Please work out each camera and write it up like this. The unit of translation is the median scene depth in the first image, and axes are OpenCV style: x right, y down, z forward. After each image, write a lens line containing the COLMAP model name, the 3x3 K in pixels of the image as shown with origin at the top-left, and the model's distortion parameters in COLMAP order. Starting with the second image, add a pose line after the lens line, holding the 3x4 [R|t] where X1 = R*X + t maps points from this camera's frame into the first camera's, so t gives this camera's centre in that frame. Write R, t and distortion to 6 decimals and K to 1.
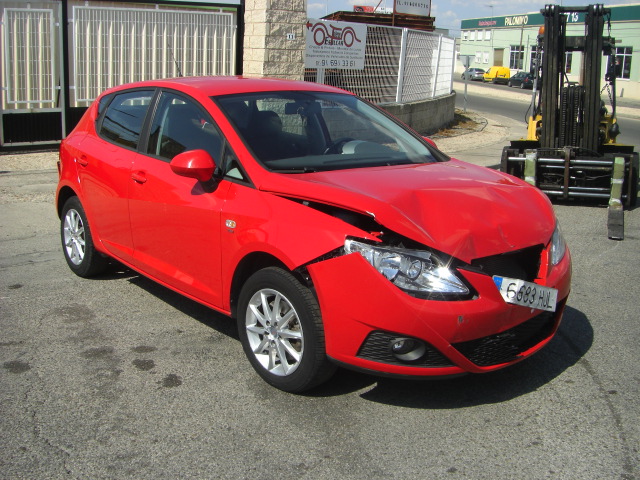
lens RADIAL K [[715.3, 0, 320.0], [0, 715.3, 240.0], [0, 0, 1]] dist [-0.170964, 0.078210]
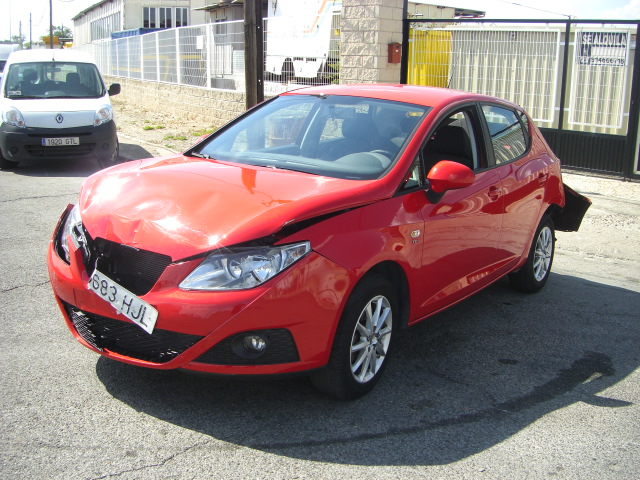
lens RADIAL K [[715.3, 0, 320.0], [0, 715.3, 240.0], [0, 0, 1]] dist [-0.170964, 0.078210]
pose [[0.255187, 0.201457, -0.945671, 1.113447], [-0.260762, 0.956153, 0.133324, -0.168227], [0.931065, 0.212573, 0.296530, 0.852278]]
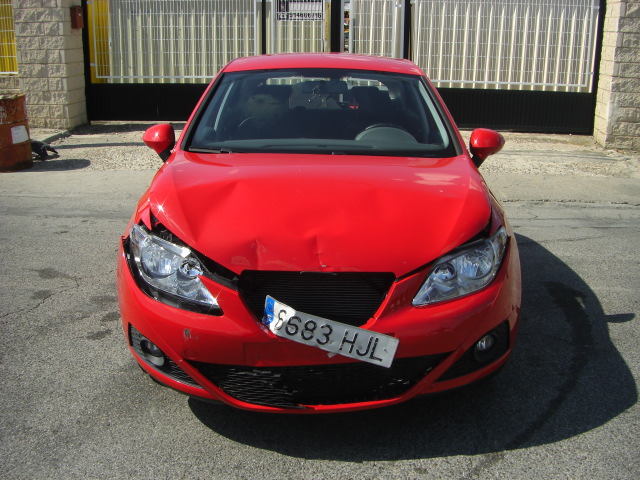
lens RADIAL K [[715.3, 0, 320.0], [0, 715.3, 240.0], [0, 0, 1]] dist [-0.170964, 0.078210]
pose [[0.763597, 0.154704, -0.626887, 0.675674], [-0.143352, 0.987262, 0.069025, -0.065065], [0.629580, 0.037158, 0.776047, 0.351901]]
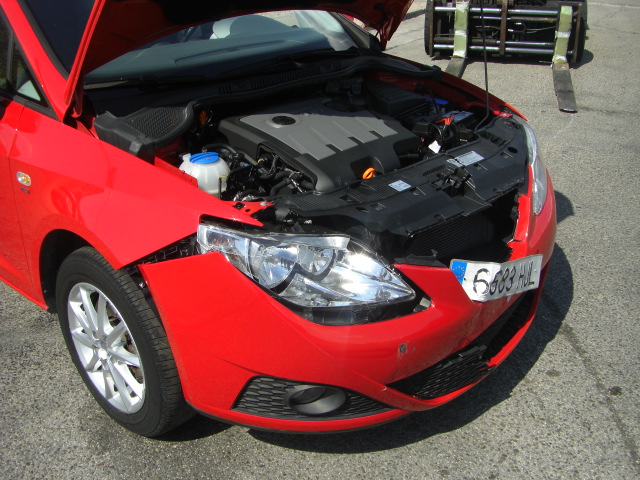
lens RADIAL K [[706.1, 0, 325.1], [0, 706.1, 219.7], [0, 0, 1]] dist [-0.115446, -0.017860]
pose [[0.991494, -0.062505, 0.114158, 0.059827], [0.038959, 0.979446, 0.197910, -0.092074], [-0.124182, -0.191779, 0.973550, 0.369911]]
